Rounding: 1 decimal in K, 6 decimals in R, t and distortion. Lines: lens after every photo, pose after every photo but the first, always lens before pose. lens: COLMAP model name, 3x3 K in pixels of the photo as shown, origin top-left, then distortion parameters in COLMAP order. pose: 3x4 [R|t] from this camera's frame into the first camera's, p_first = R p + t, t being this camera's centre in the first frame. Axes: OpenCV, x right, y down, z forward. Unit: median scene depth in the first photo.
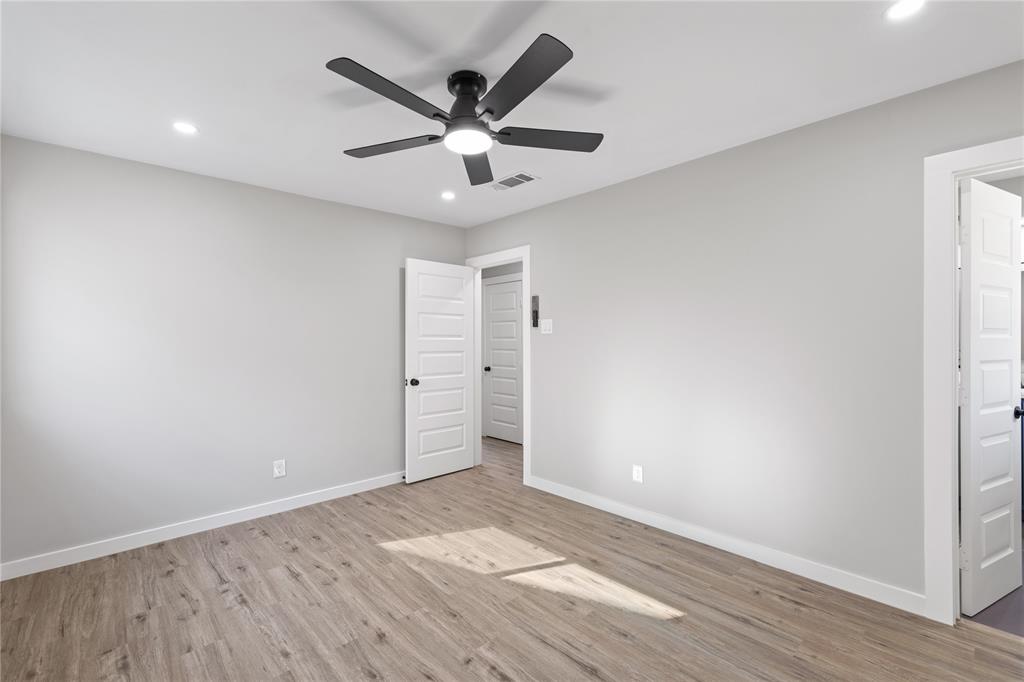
lens RADIAL K [[456.1, 0, 517.2], [0, 456.1, 340.7], [0, 0, 1]] dist [-0.001870, 0.000822]
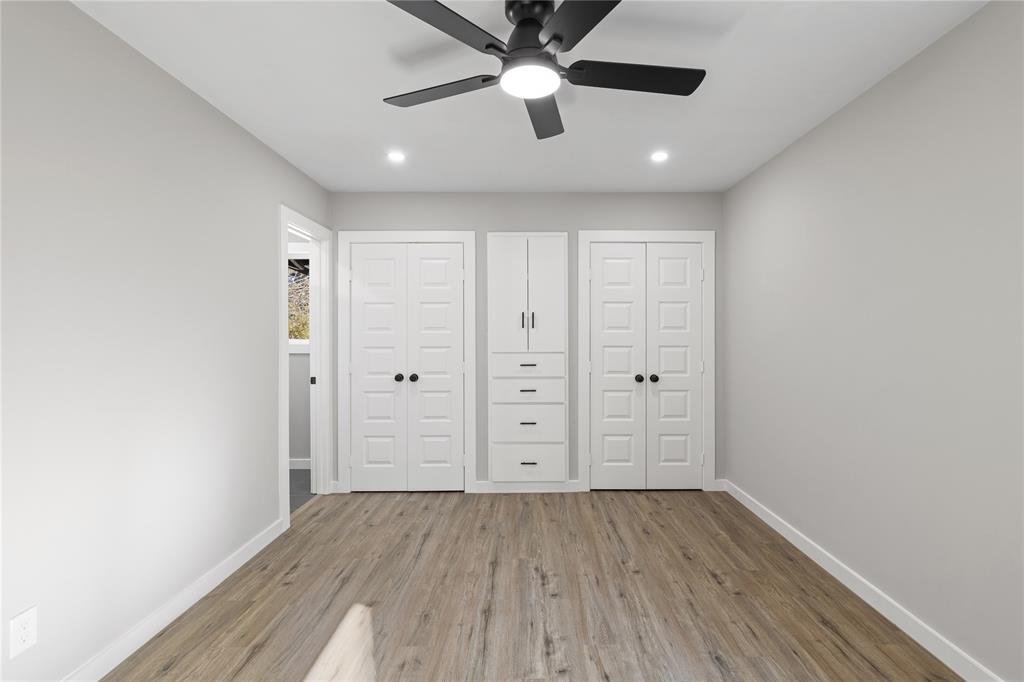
lens RADIAL K [[456.1, 0, 516.0], [0, 456.1, 338.6], [0, 0, 1]] dist [-0.001870, 0.000822]
pose [[-0.715545, -0.000162, 0.698567, -0.584934], [0.004693, 0.999976, 0.005038, 0.002731], [-0.698551, 0.006884, -0.715527, 1.450828]]
